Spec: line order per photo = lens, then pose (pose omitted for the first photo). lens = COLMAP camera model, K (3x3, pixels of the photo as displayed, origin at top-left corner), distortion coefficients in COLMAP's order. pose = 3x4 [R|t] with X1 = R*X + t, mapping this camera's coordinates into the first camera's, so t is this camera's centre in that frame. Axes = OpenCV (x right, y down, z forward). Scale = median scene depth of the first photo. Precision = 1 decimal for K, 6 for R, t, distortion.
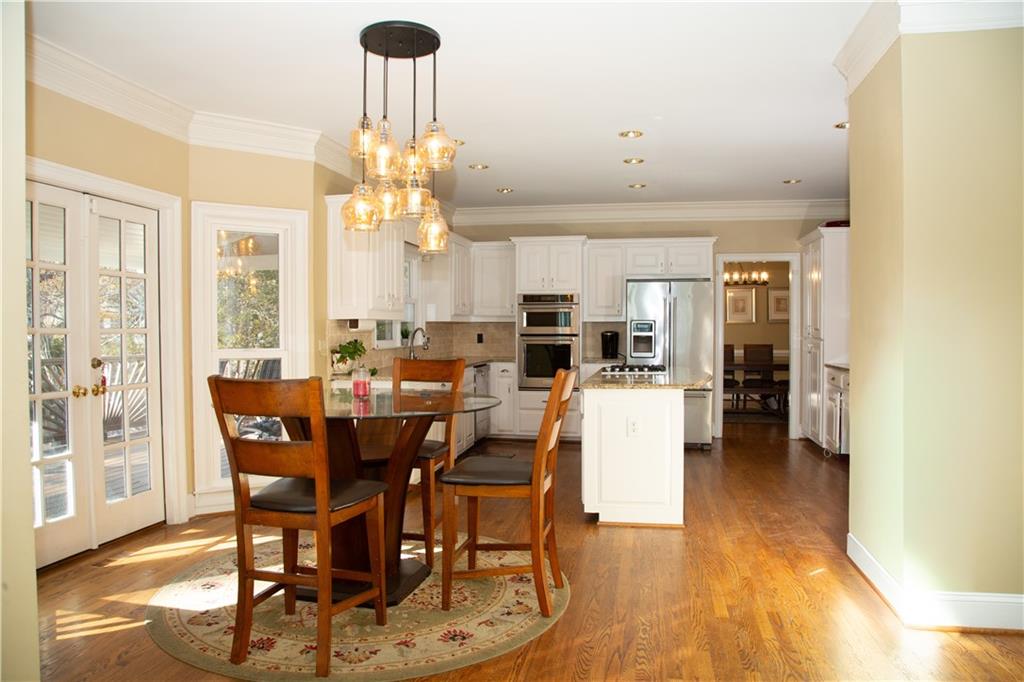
lens RADIAL K [[700.8, 0, 534.0], [0, 700.8, 338.9], [0, 0, 1]] dist [-0.108056, 0.043827]
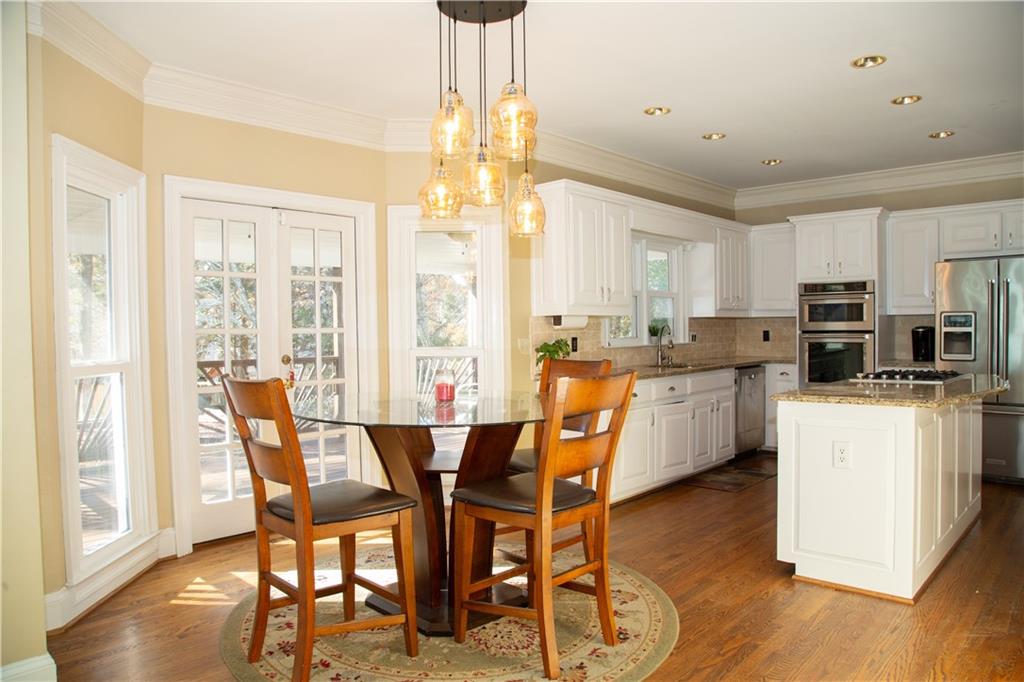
lens RADIAL K [[700.8, 0, 522.7], [0, 700.8, 343.5], [0, 0, 1]] dist [-0.108056, 0.043827]
pose [[0.844346, 0.001904, -0.535795, 0.172280], [0.003044, 0.999961, 0.008350, 0.000601], [0.535790, -0.008682, 0.844307, 0.147347]]
